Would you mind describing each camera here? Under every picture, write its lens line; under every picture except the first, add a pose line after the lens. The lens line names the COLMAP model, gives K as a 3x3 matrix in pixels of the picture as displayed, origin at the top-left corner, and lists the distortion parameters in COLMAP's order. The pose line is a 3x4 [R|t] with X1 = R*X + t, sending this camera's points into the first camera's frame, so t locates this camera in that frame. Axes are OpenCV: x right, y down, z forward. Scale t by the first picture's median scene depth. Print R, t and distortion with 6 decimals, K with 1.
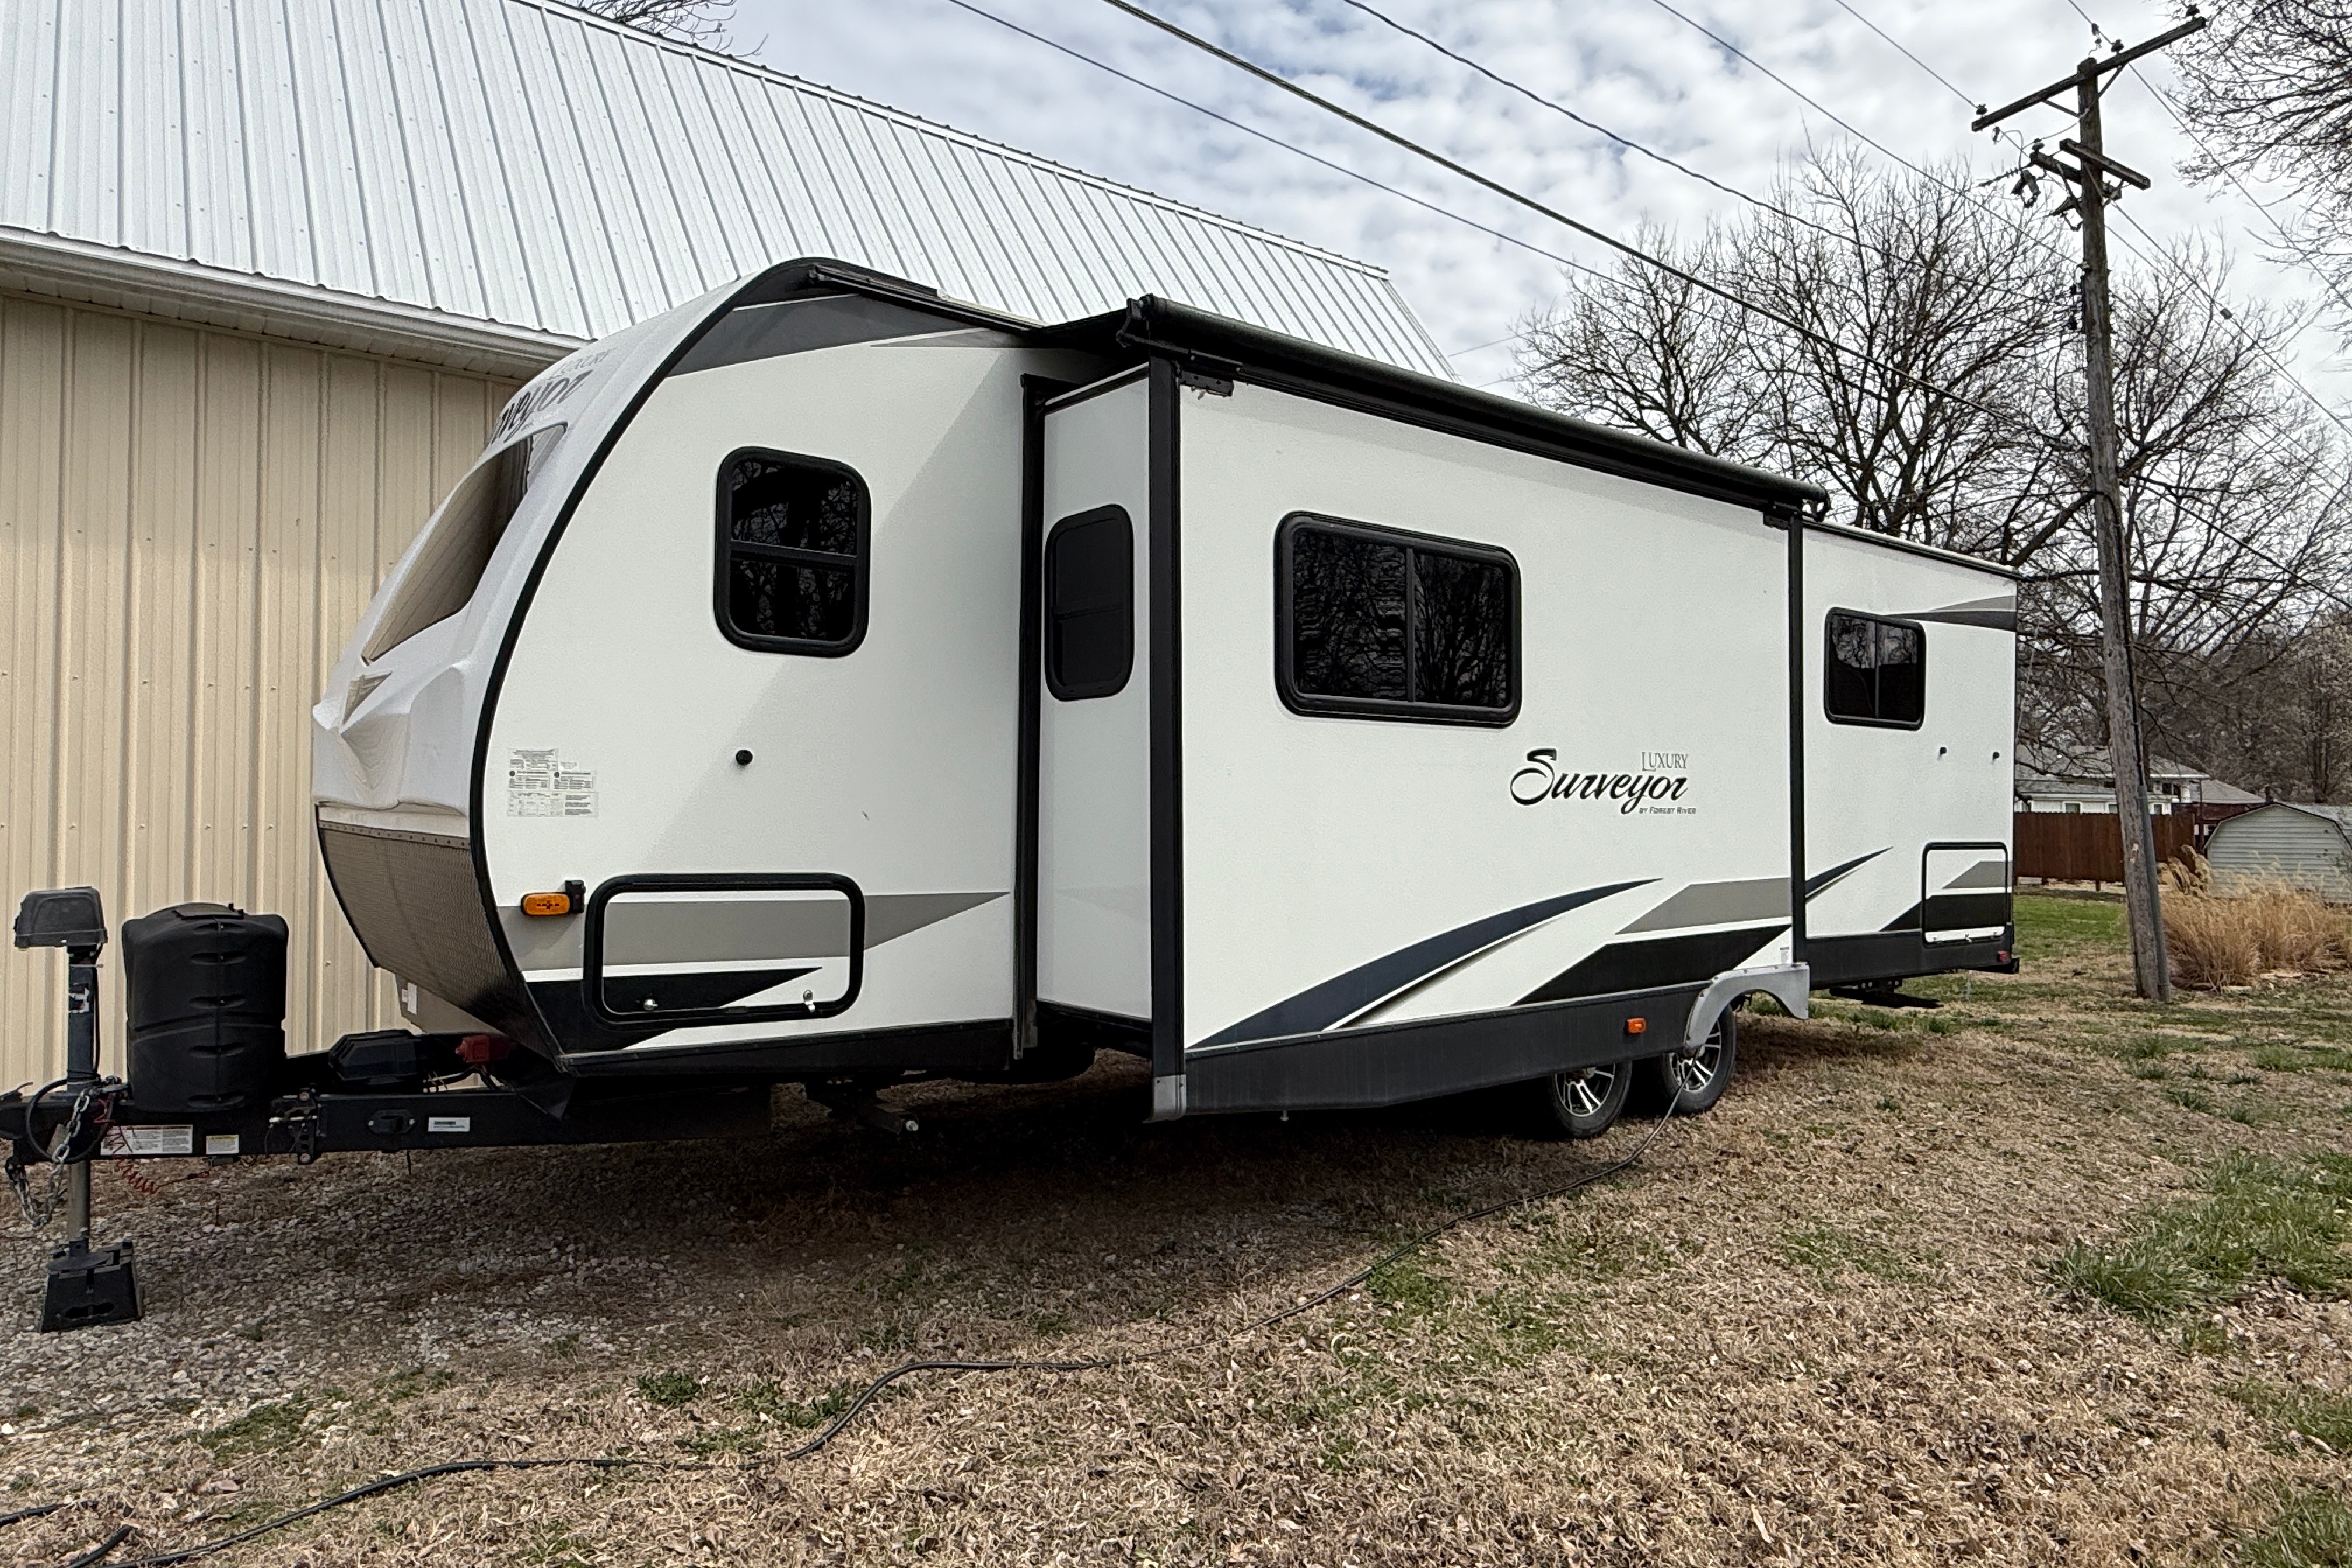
lens RADIAL K [[1406.2, 0, 1177.0], [0, 1406.2, 782.9], [0, 0, 1]] dist [-0.000329, -0.000229]
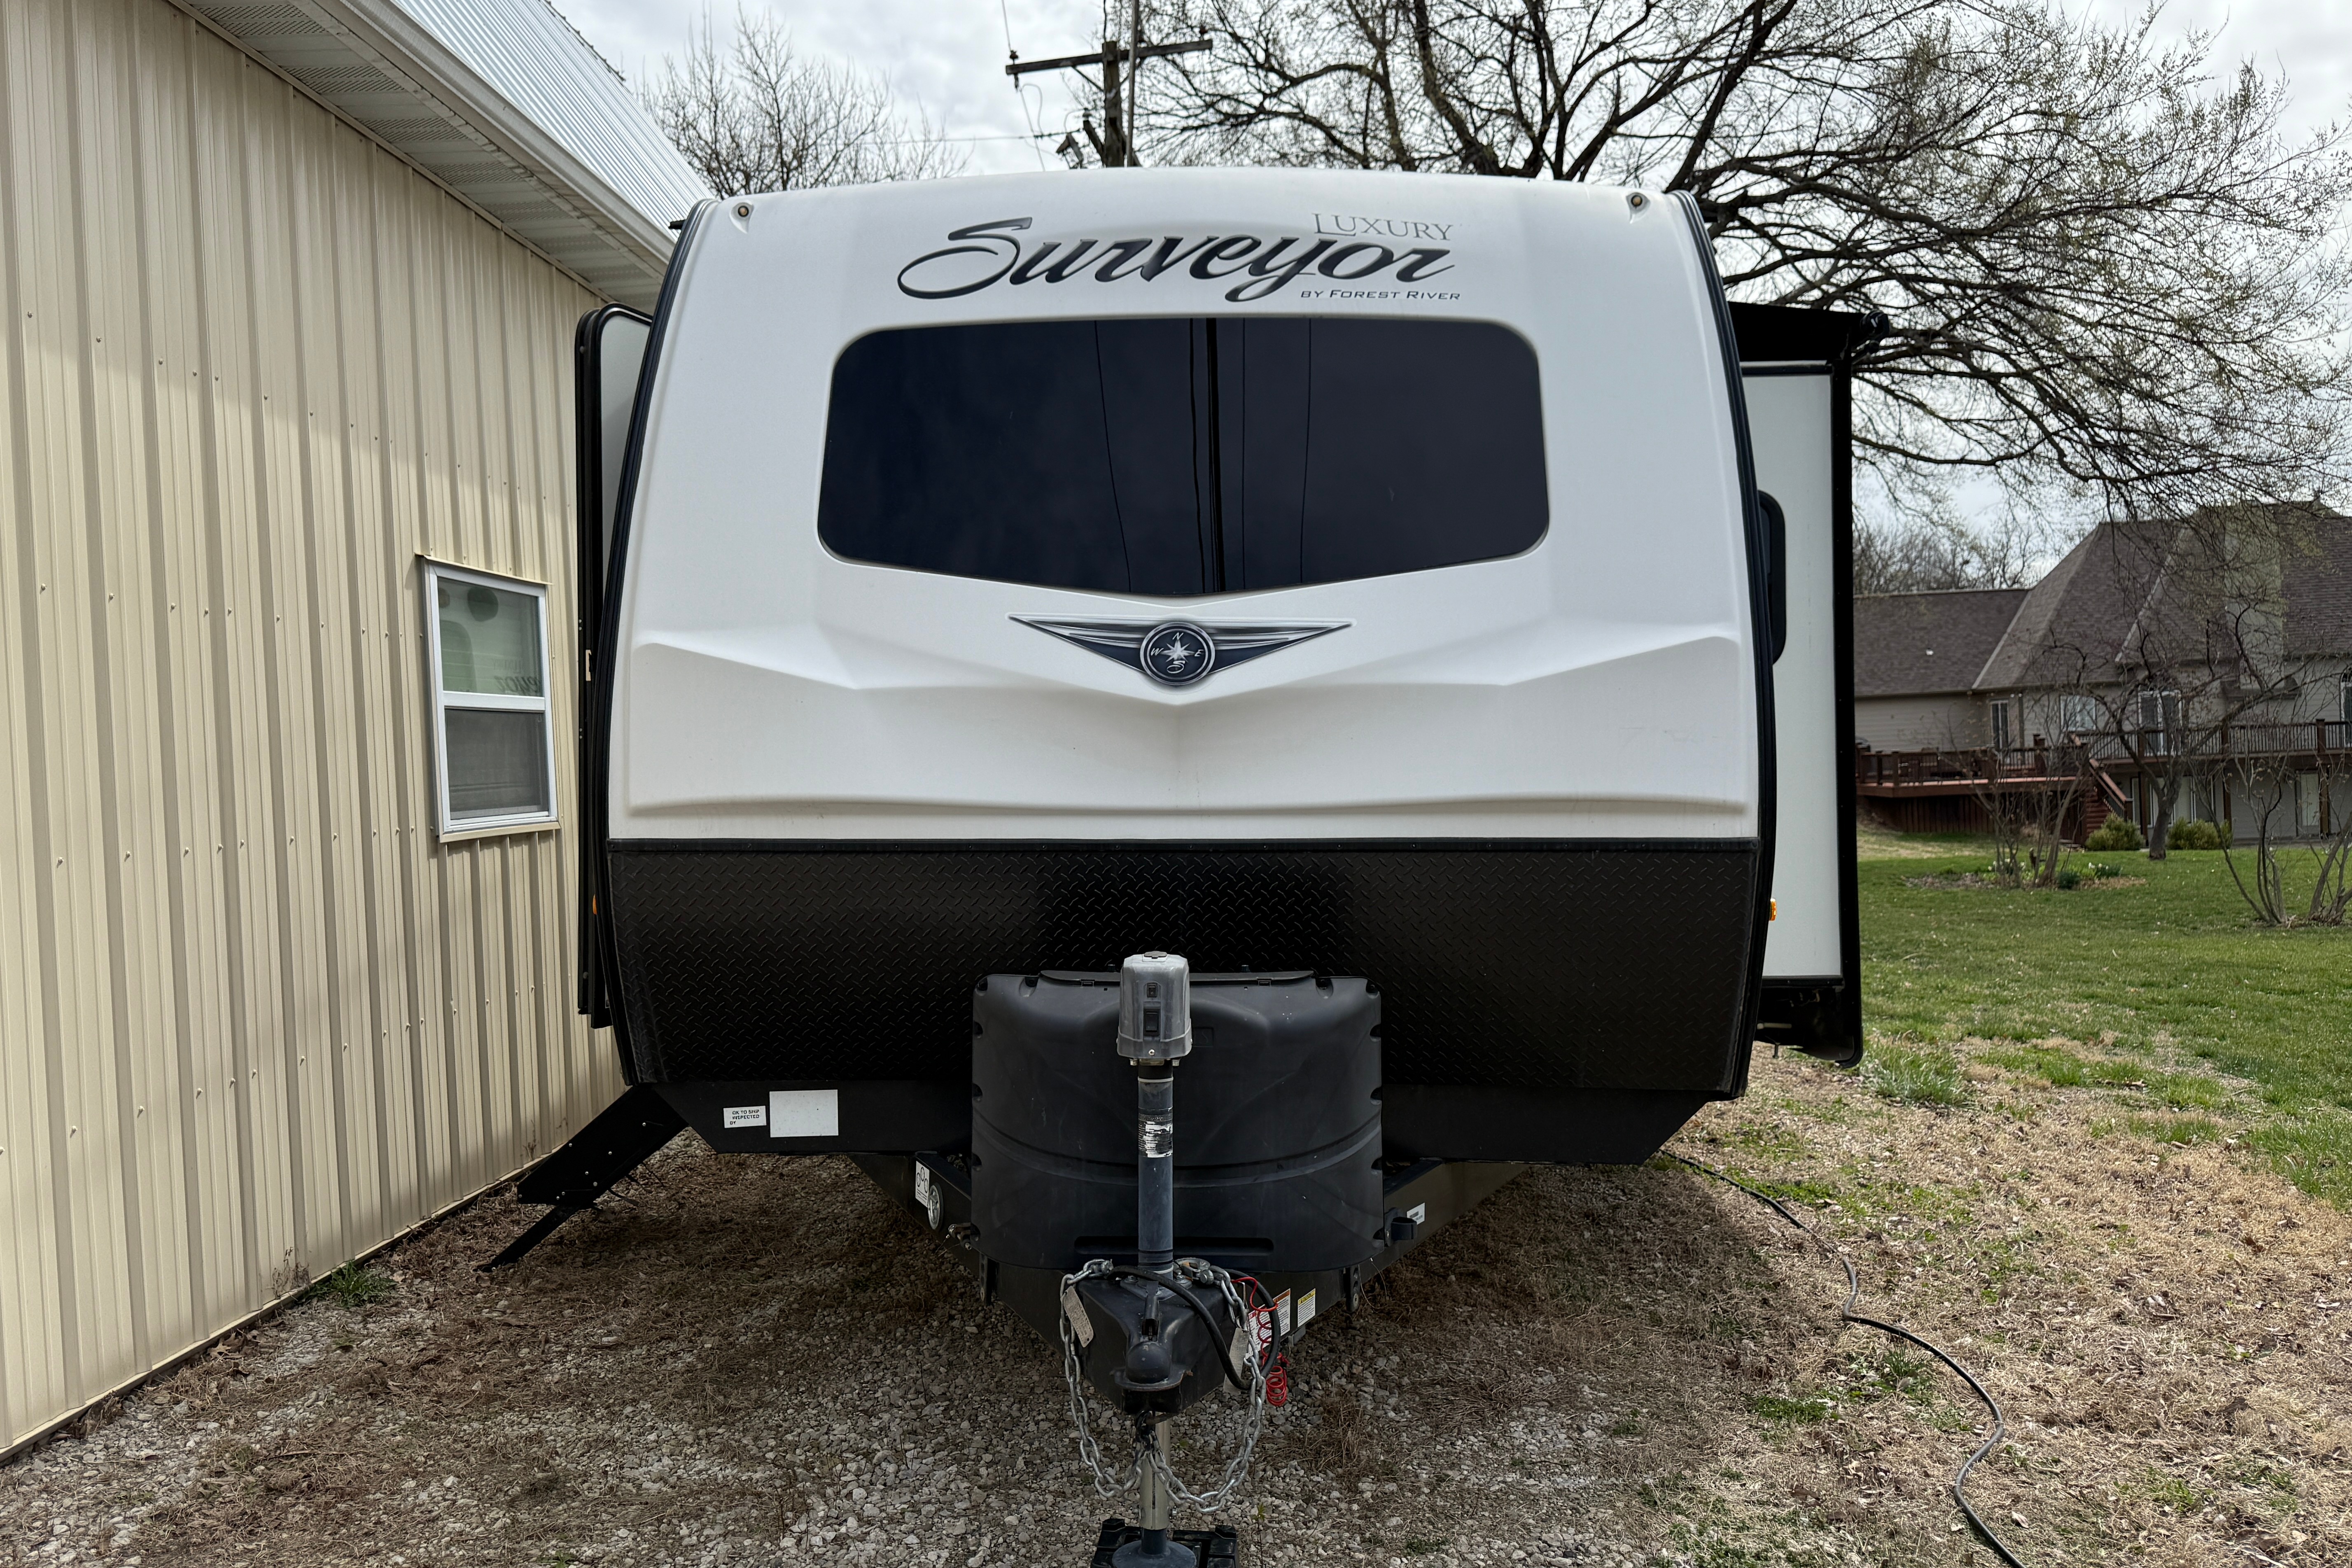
lens RADIAL K [[1716.7, 0, 1177.6], [0, 1716.7, 794.8], [0, 0, 1]] dist [0.002859, -0.000215]
pose [[0.661535, -0.031142, 0.749267, -0.292607], [0.003186, 0.999245, 0.038718, -0.005514], [-0.749907, -0.023226, 0.661135, 0.108656]]
